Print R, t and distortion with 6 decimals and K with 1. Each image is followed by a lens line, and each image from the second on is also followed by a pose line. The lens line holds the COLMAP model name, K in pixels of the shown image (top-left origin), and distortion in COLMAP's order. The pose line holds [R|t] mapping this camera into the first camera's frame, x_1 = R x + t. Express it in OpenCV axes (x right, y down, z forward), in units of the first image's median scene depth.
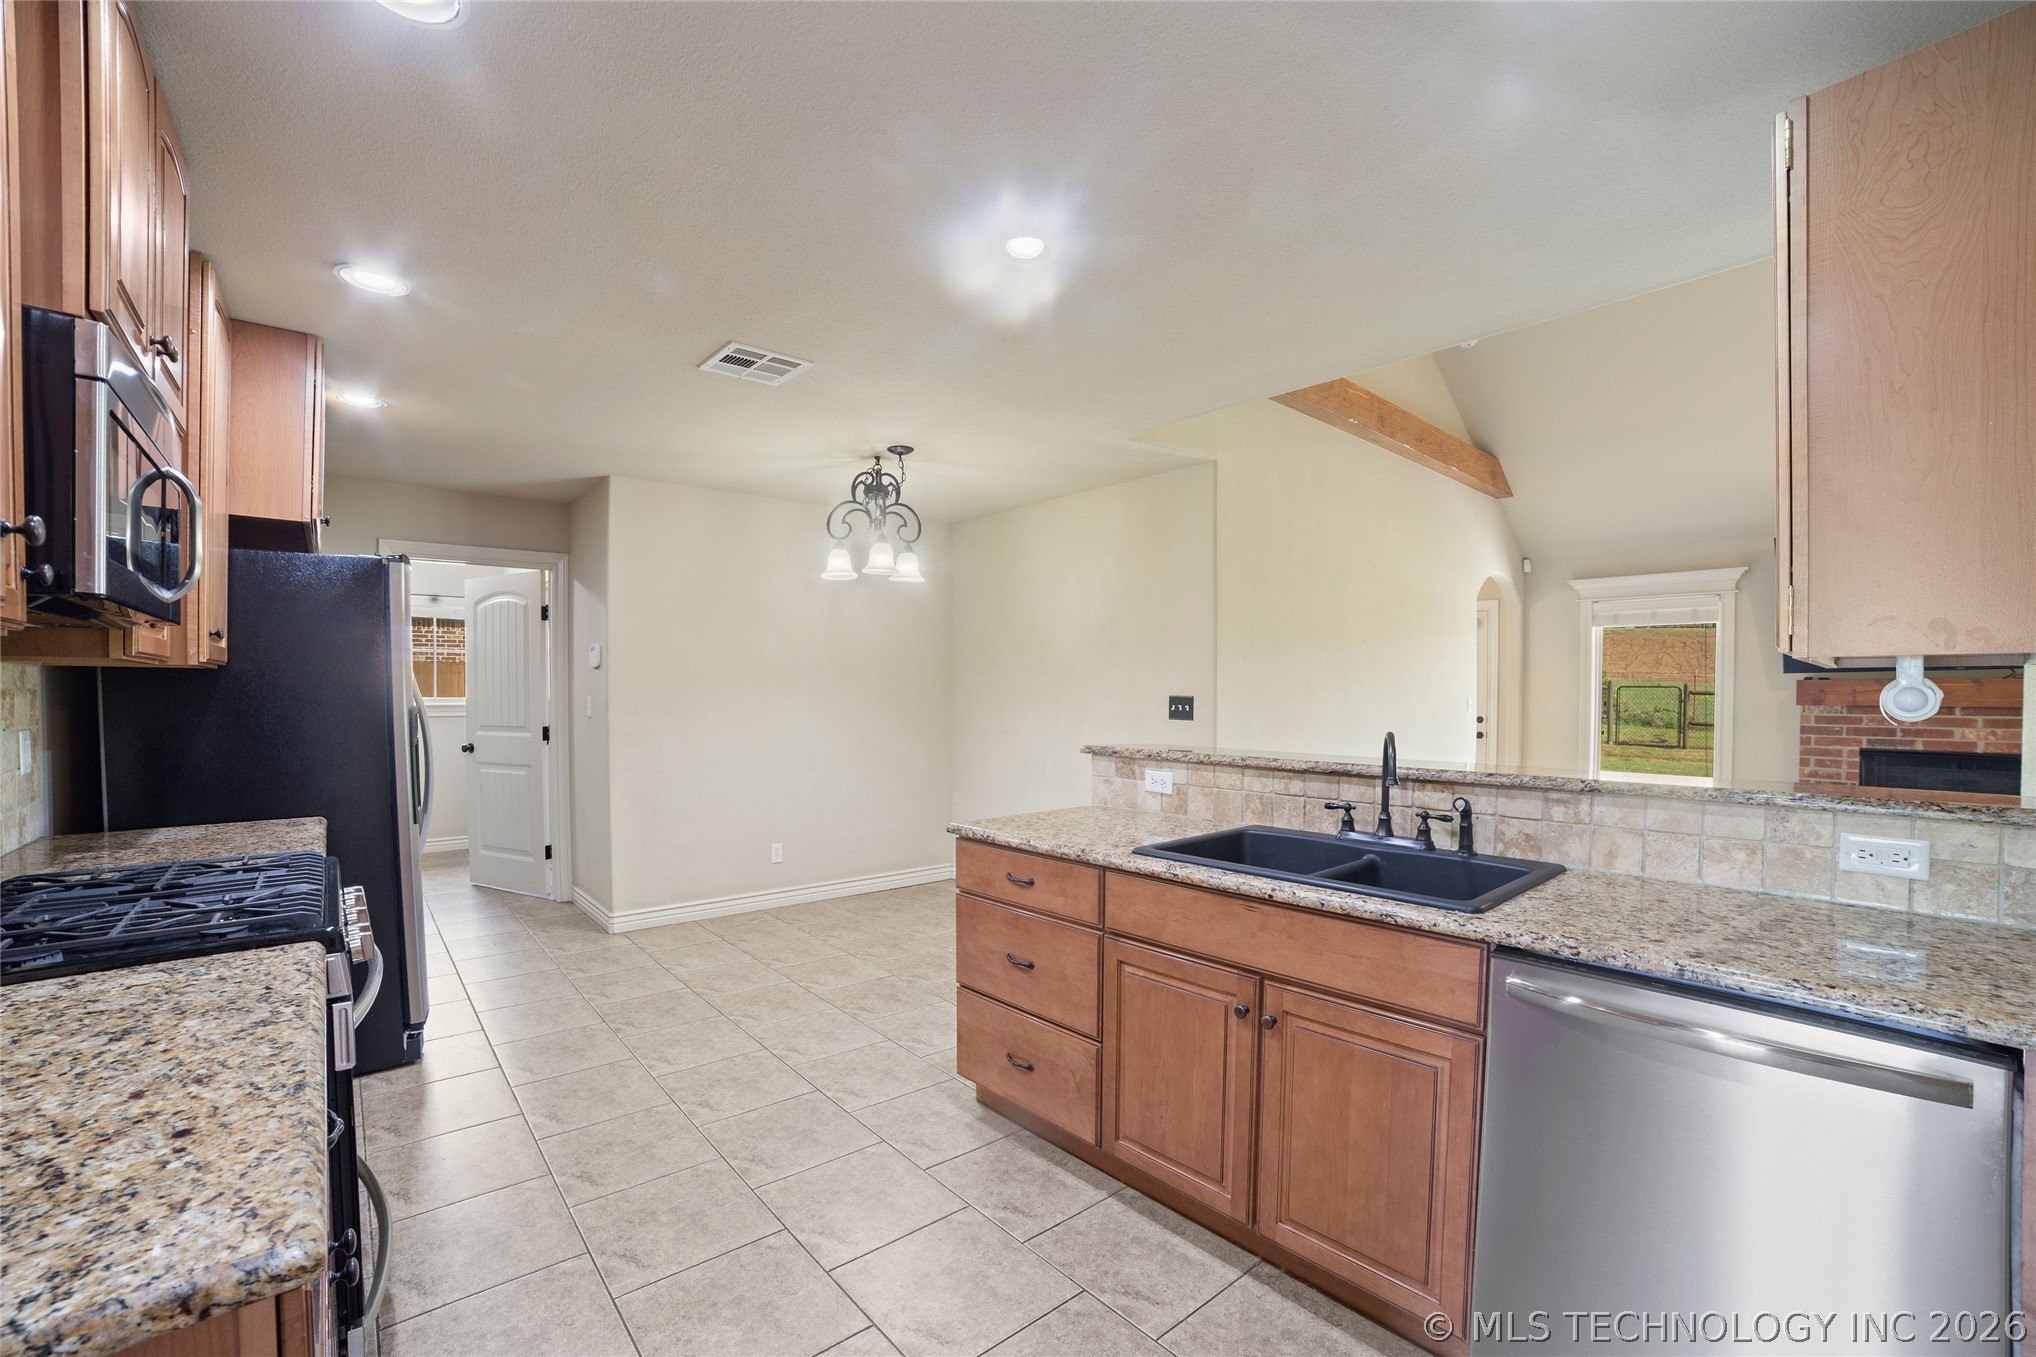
lens RADIAL K [[804.4, 0, 1041.2], [0, 804.4, 695.4], [0, 0, 1]] dist [-0.082197, 0.024854]
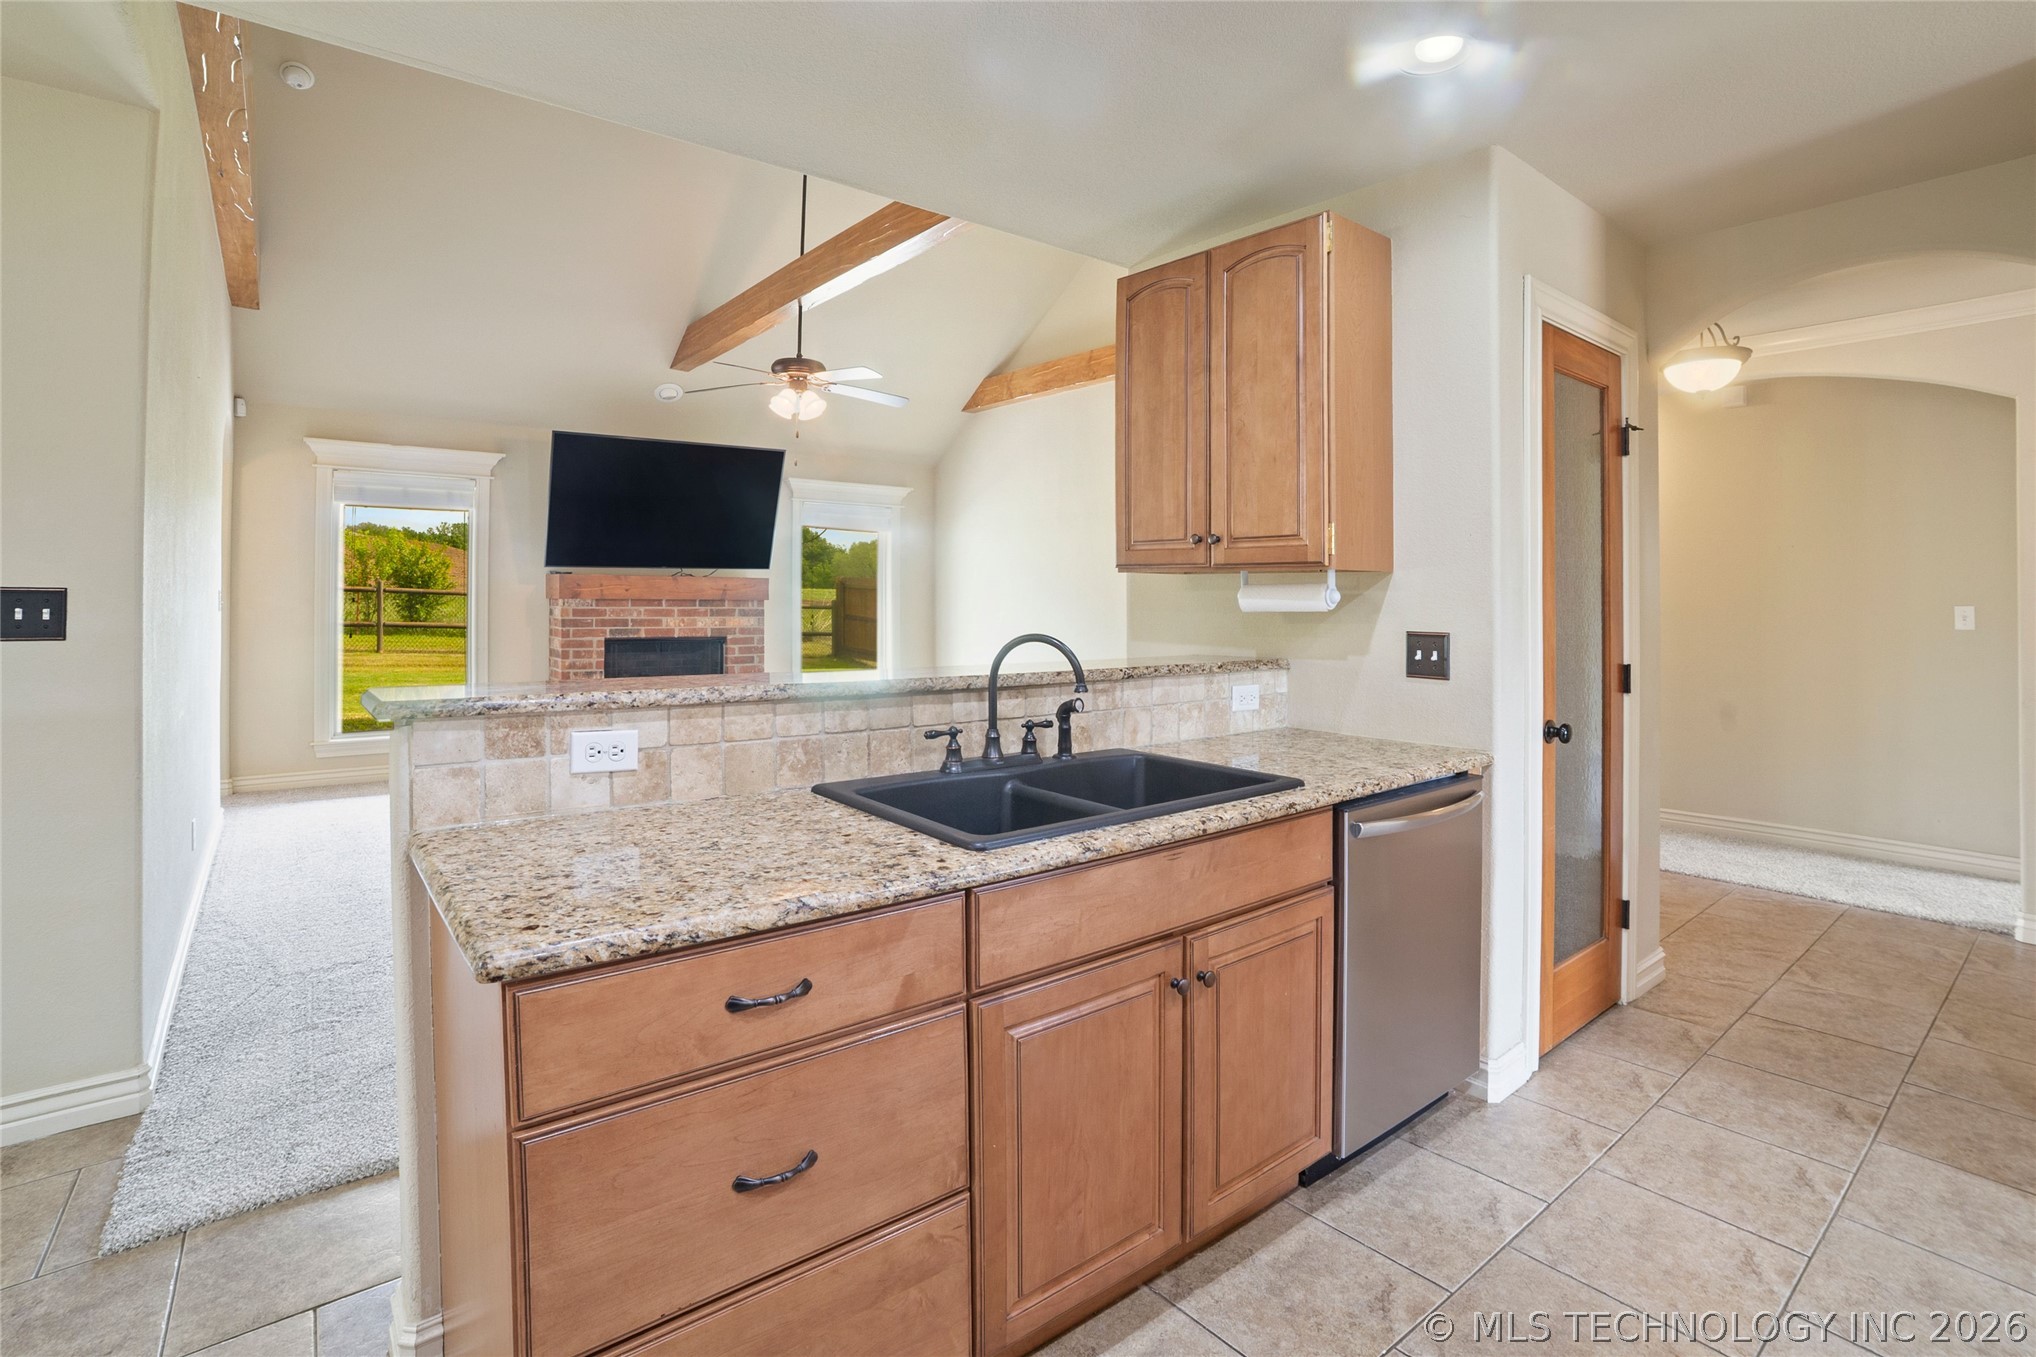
lens RADIAL K [[949.6, 0, 1018.9], [0, 949.6, 560.5], [0, 0, 1]] dist [-0.074710, 0.000219]
pose [[0.104146, 0.033808, 0.993987, -0.556275], [-0.006377, 0.999424, -0.033325, -0.000649], [-0.994542, -0.002868, 0.104301, 0.821646]]
